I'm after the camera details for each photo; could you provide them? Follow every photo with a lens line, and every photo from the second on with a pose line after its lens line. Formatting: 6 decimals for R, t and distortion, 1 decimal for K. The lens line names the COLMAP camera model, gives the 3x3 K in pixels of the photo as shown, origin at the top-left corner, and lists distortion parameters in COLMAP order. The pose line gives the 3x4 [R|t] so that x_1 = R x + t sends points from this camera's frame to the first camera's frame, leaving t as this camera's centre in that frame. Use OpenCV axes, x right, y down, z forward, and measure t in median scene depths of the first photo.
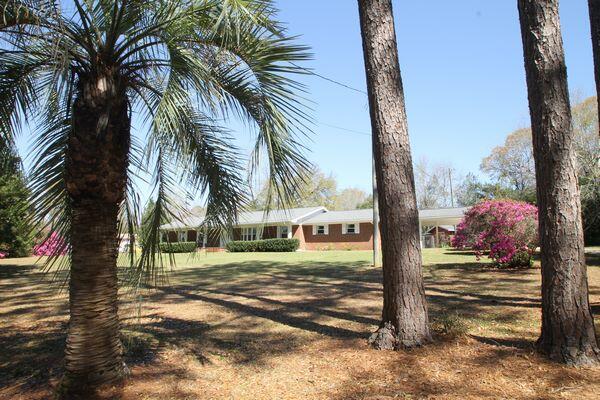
lens RADIAL K [[387.4, 0, 303.5], [0, 387.4, 201.9], [0, 0, 1]] dist [-0.030677, -0.001556]
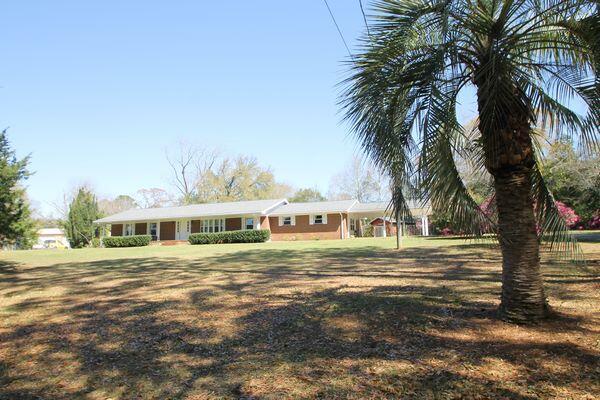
lens RADIAL K [[387.4, 0, 299.9], [0, 387.4, 202.6], [0, 0, 1]] dist [-0.030677, -0.001556]
pose [[0.972640, 0.005613, 0.232250, -0.159974], [-0.008876, 0.999876, 0.013007, 0.009680], [-0.232149, -0.014713, 0.972569, -0.005582]]
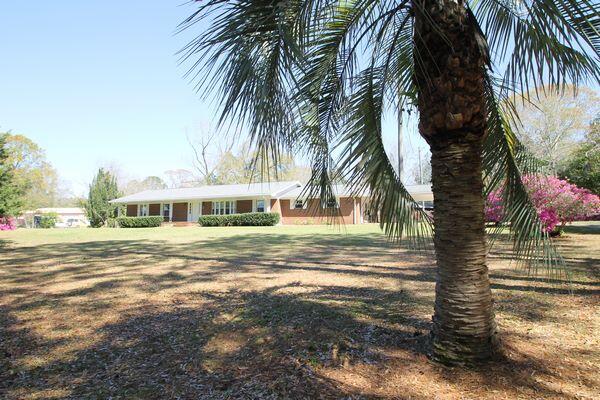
lens RADIAL K [[387.4, 0, 301.4], [0, 387.4, 203.6], [0, 0, 1]] dist [-0.030677, -0.001556]
pose [[0.986930, 0.011573, 0.160733, -0.107060], [-0.021602, 0.997917, 0.060789, 0.010198], [-0.159695, -0.063466, 0.985124, 0.022364]]
